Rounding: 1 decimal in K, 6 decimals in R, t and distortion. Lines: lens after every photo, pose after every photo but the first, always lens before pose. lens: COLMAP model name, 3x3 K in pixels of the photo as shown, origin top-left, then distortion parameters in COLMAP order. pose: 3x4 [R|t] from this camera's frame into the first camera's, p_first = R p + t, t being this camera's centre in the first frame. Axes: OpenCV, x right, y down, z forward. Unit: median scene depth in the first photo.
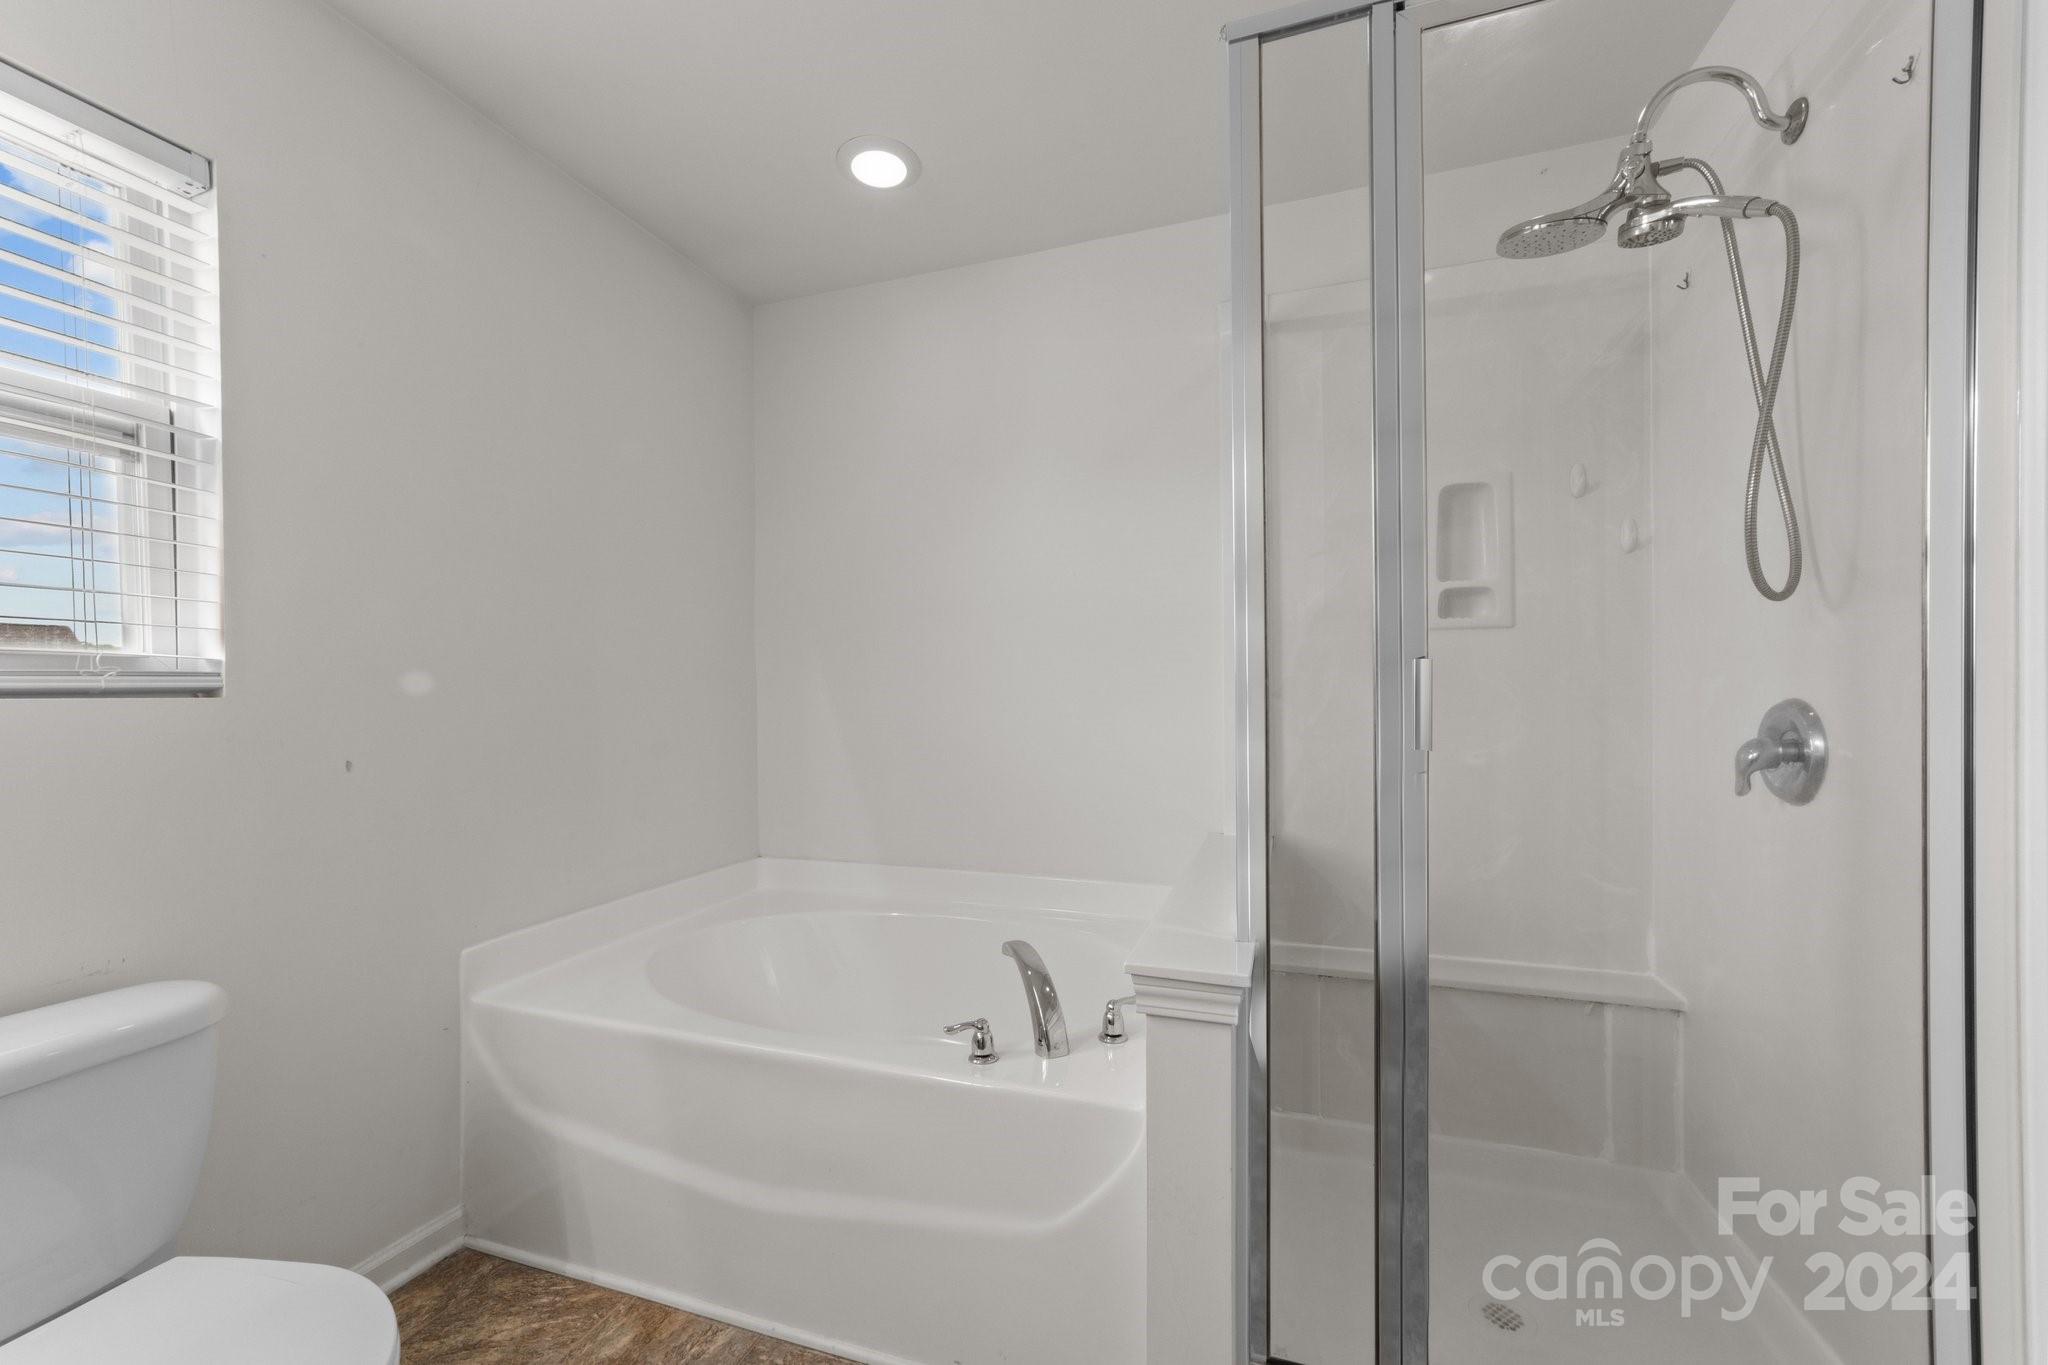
lens RADIAL K [[792.8, 0, 1032.3], [0, 792.8, 682.0], [0, 0, 1]] dist [-0.002252, 0.002901]
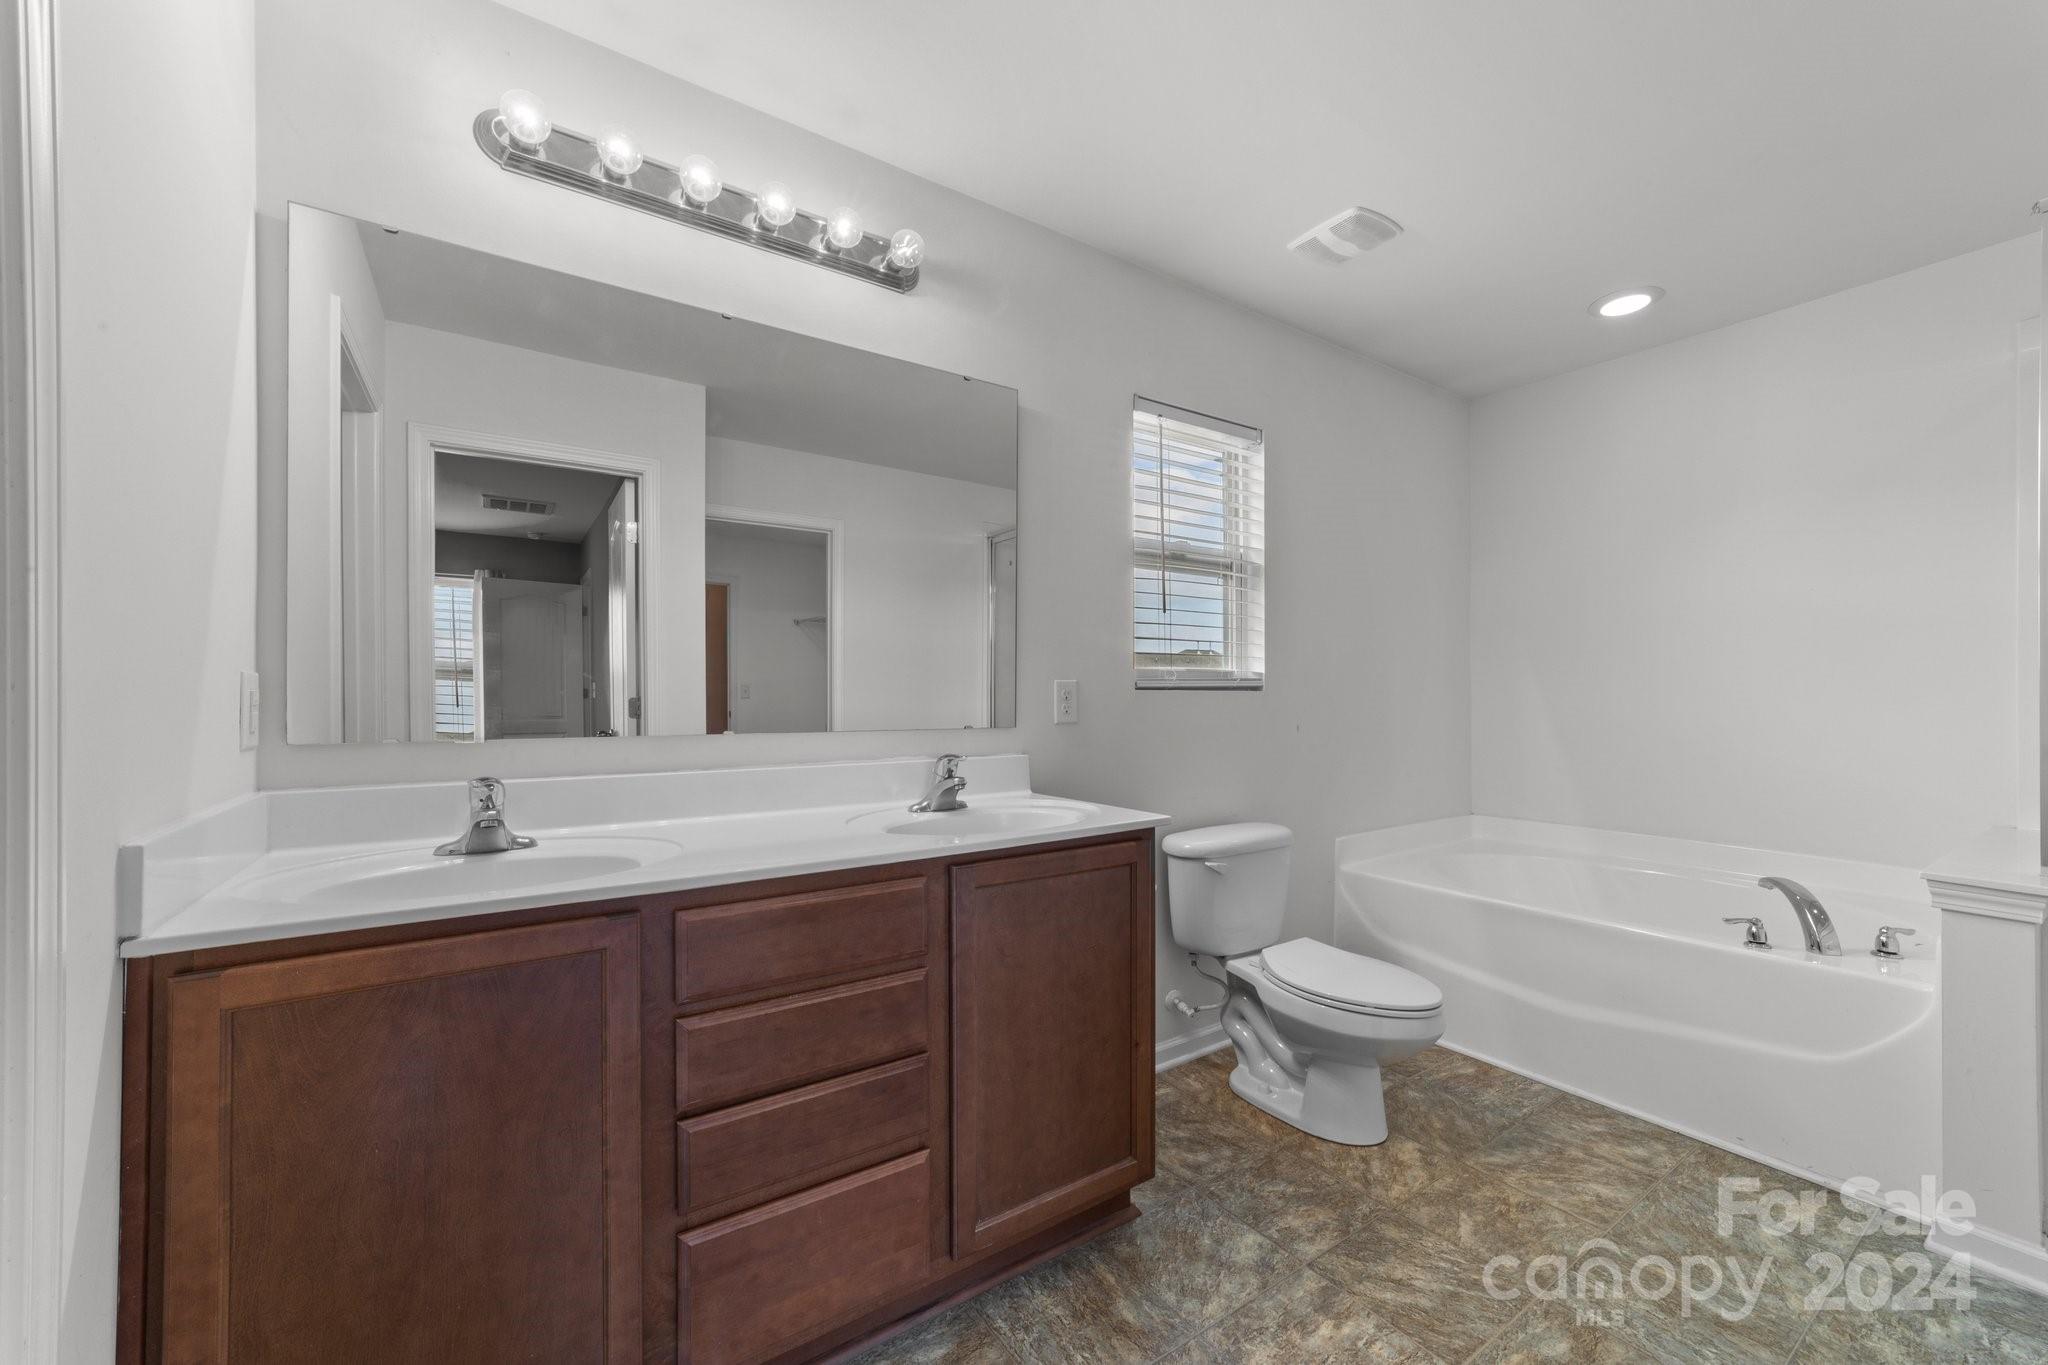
lens RADIAL K [[792.8, 0, 1028.6], [0, 792.8, 690.2], [0, 0, 1]] dist [-0.002252, 0.002901]
pose [[0.802886, 0.006778, -0.596094, -0.286496], [-0.001222, 0.999952, 0.009725, -0.001775], [0.596131, -0.007080, 0.802856, -0.997519]]
